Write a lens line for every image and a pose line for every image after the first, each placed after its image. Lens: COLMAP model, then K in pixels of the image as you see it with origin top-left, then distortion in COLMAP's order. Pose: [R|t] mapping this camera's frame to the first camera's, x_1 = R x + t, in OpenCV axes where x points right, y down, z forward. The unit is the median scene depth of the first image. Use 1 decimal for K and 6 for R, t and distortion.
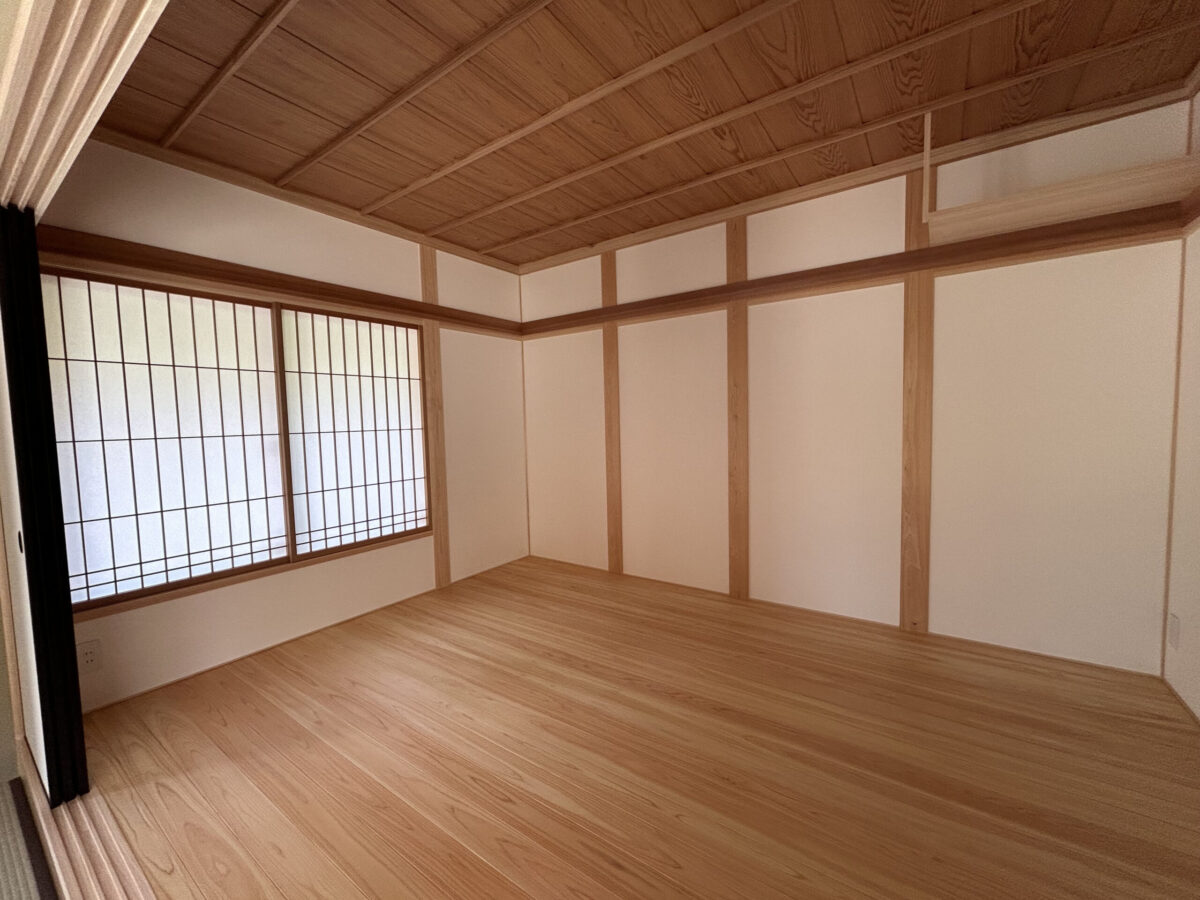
lens RADIAL K [[484.7, 0, 600.0], [0, 484.7, 450.0], [0, 0, 1]] dist [0.000854, 0.000011]
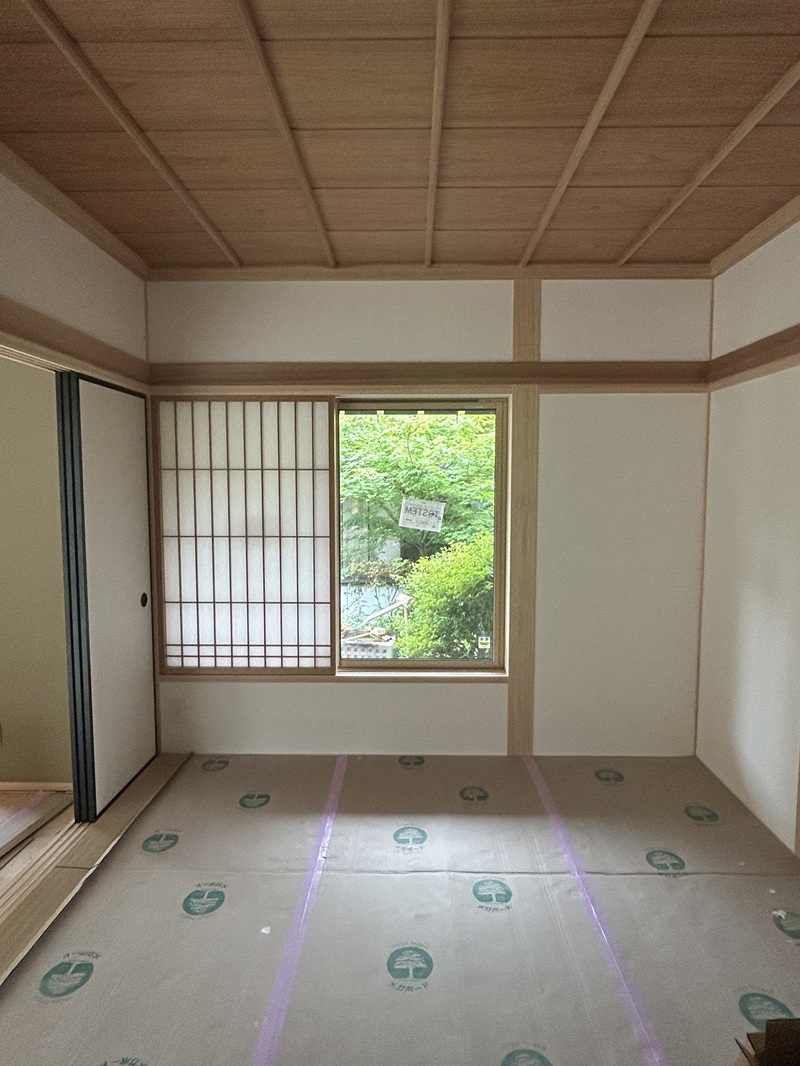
lens RADIAL K [[579.5, 0, 399.9], [0, 579.5, 570.3], [0, 0, 1]] dist [-0.003155, -0.000582]
pose [[0.563838, 0.081401, -0.821864, 0.352734], [-0.067319, 0.996349, 0.052499, -0.038128], [0.823138, 0.025726, 0.567259, 0.491704]]
